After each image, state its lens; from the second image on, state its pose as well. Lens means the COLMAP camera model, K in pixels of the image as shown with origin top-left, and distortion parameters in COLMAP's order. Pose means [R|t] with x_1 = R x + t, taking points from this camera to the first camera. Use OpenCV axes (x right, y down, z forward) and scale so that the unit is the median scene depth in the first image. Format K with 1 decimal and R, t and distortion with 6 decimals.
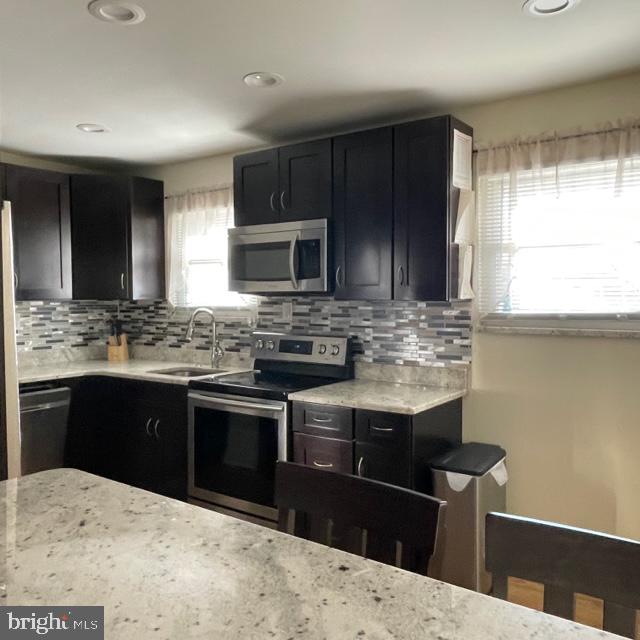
lens RADIAL K [[590.0, 0, 320.0], [0, 590.0, 320.0], [0, 0, 1]] dist [-0.007672, 0.003913]
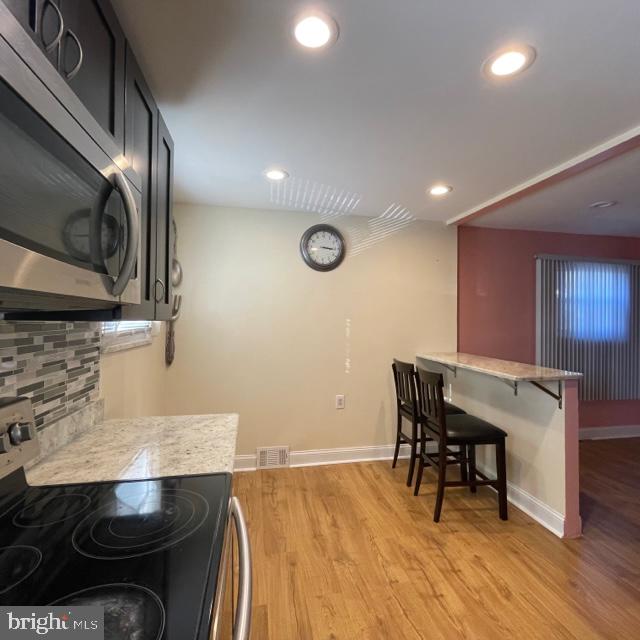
lens RADIAL K [[348.3, 0, 319.9], [0, 348.3, 317.9], [0, 0, 1]] dist [-0.002028, -0.000686]
pose [[-0.726079, 0.000123, 0.687612, -0.290130], [0.022739, 0.999457, 0.023833, -0.033278], [-0.687236, 0.032940, -0.725687, 0.939748]]
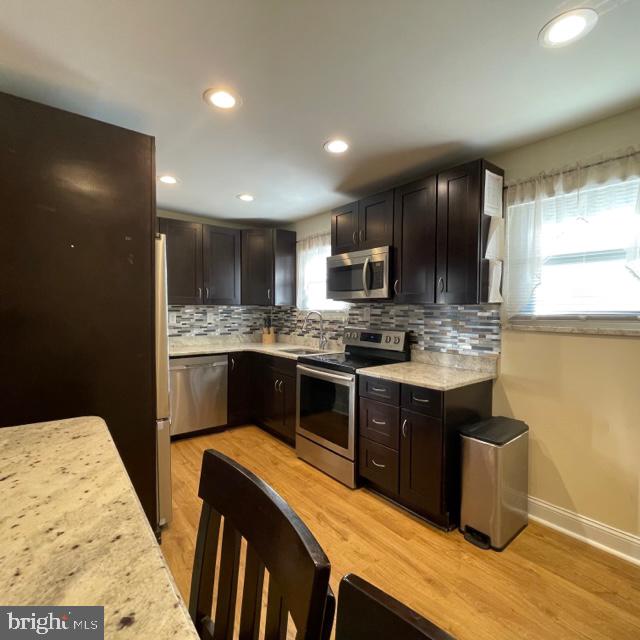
lens RADIAL K [[348.3, 0, 319.9], [0, 348.3, 317.9], [0, 0, 1]] dist [-0.002028, -0.000686]
pose [[0.960349, 0.017581, -0.278246, 0.073257], [-0.023055, 0.999599, -0.016414, 0.014182], [0.277845, 0.022179, 0.960370, 0.135125]]
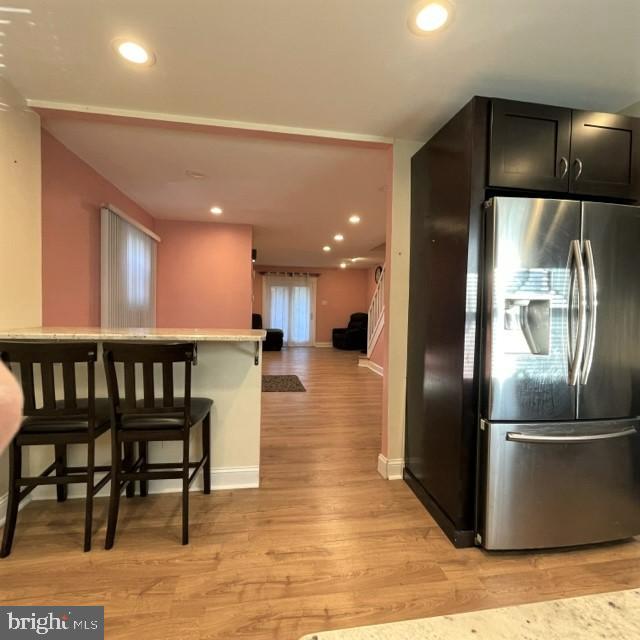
lens RADIAL K [[348.3, 0, 319.9], [0, 348.3, 317.9], [0, 0, 1]] dist [-0.002028, -0.000686]
pose [[-0.708909, 0.010566, -0.705221, 0.162138], [-0.047362, 0.996918, 0.062546, 0.018107], [0.703708, 0.077739, -0.706224, 0.740106]]
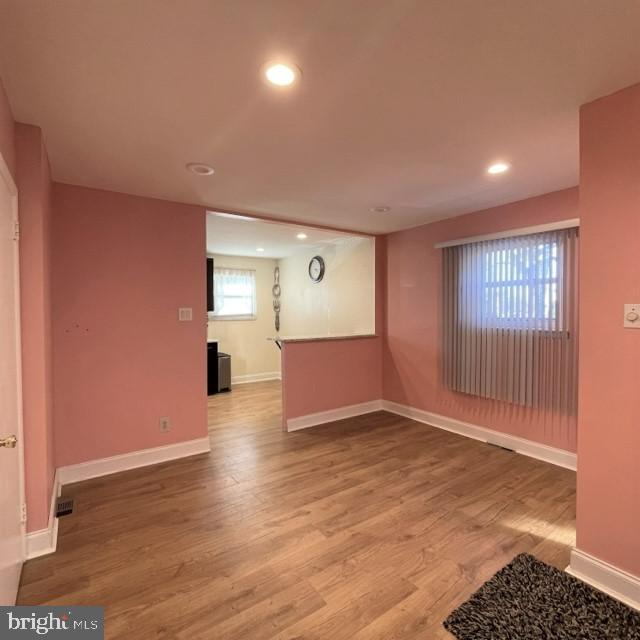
lens RADIAL K [[348.3, 0, 319.9], [0, 348.3, 317.9], [0, 0, 1]] dist [-0.002028, -0.000686]
pose [[0.337262, -0.017051, 0.941256, -1.130726], [0.041999, 0.999113, 0.003050, 0.022520], [-0.940474, 0.038503, 0.337679, -0.213830]]
